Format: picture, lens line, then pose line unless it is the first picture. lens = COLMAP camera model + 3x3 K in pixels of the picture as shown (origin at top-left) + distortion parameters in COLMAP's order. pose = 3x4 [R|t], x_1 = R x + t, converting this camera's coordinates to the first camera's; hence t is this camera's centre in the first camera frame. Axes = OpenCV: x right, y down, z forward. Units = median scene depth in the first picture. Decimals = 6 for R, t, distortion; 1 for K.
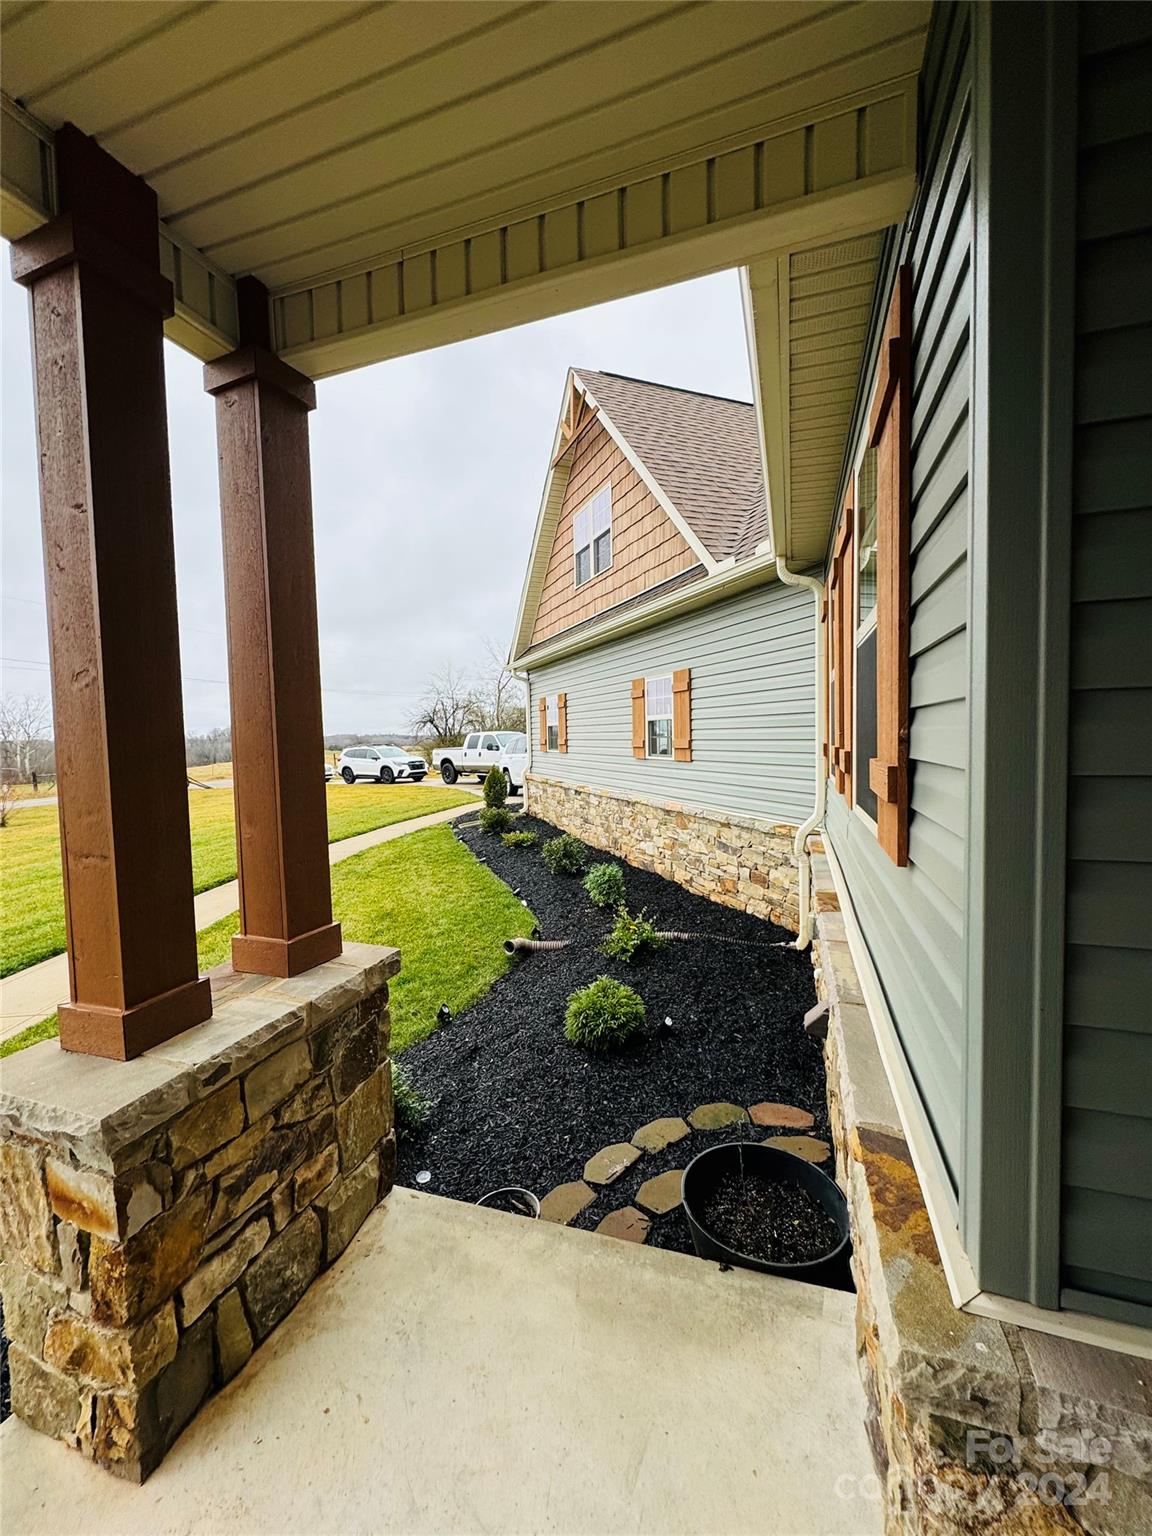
lens RADIAL K [[615.3, 0, 571.4], [0, 615.3, 765.9], [0, 0, 1]] dist [-0.001213, 0.000144]
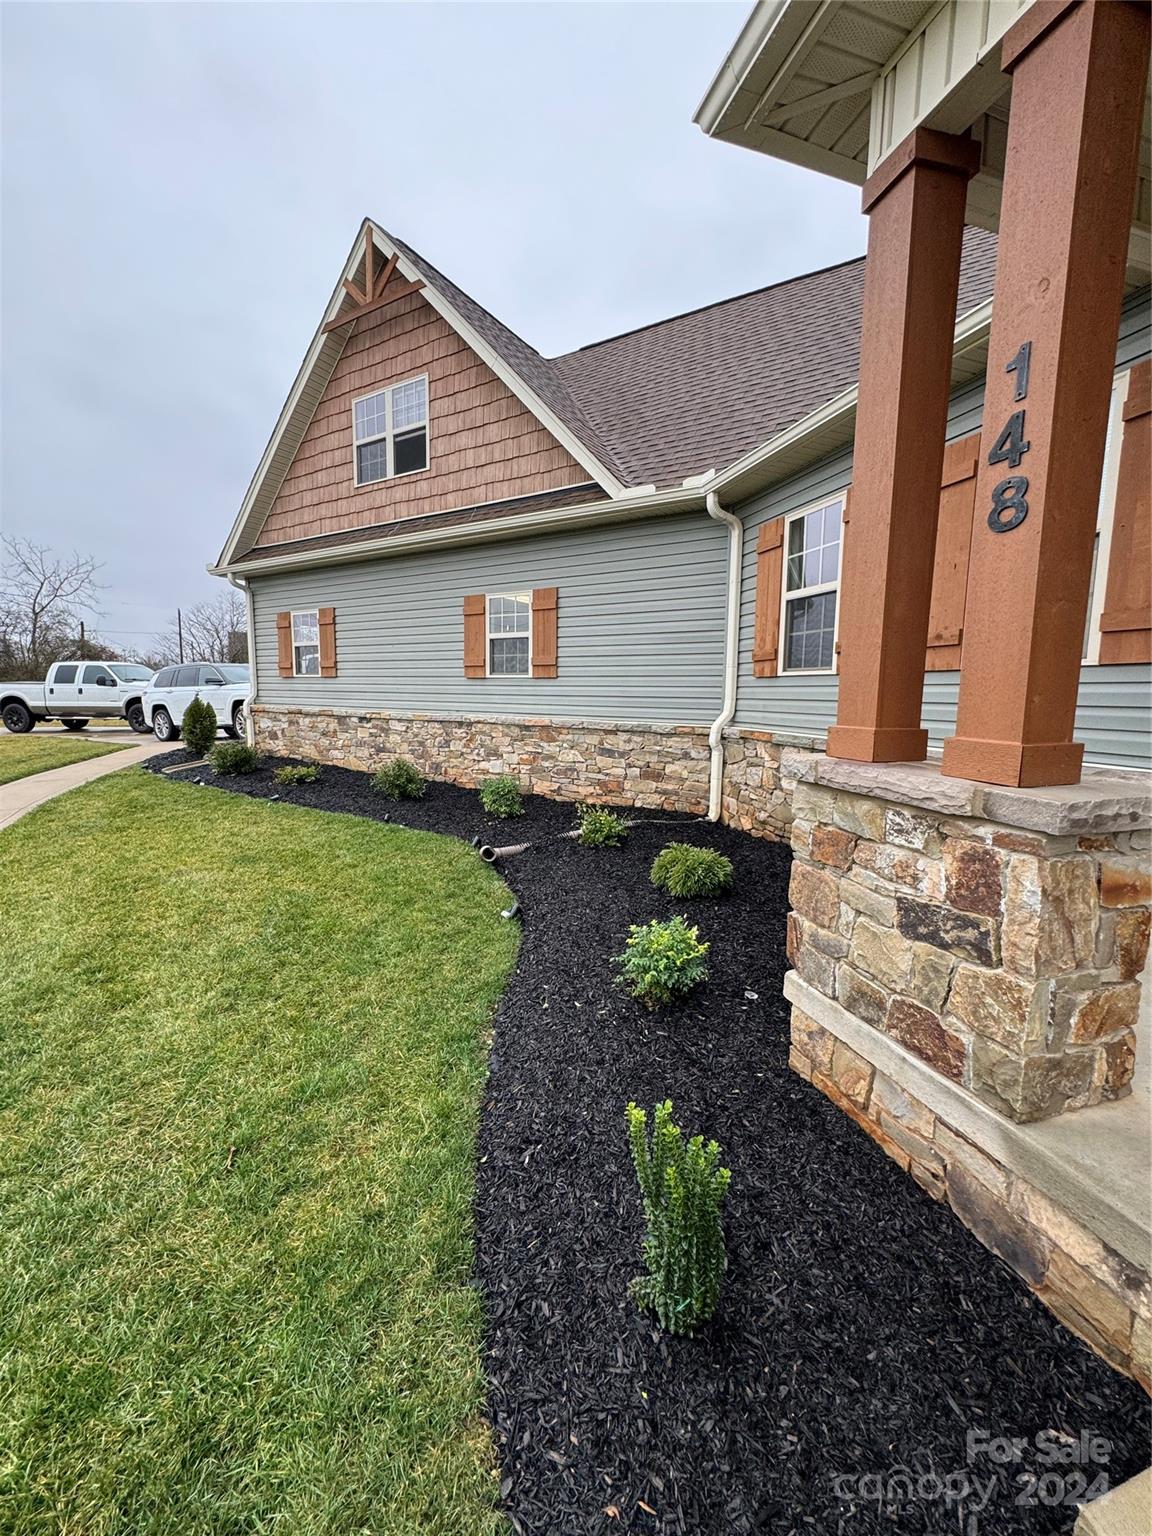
lens RADIAL K [[615.3, 0, 579.8], [0, 615.3, 767.6], [0, 0, 1]] dist [-0.001213, 0.000144]
pose [[0.796686, -0.044430, 0.602758, -0.411218], [0.000958, 0.997386, 0.072253, 0.069605], [-0.604392, -0.056986, 0.794646, 0.127557]]
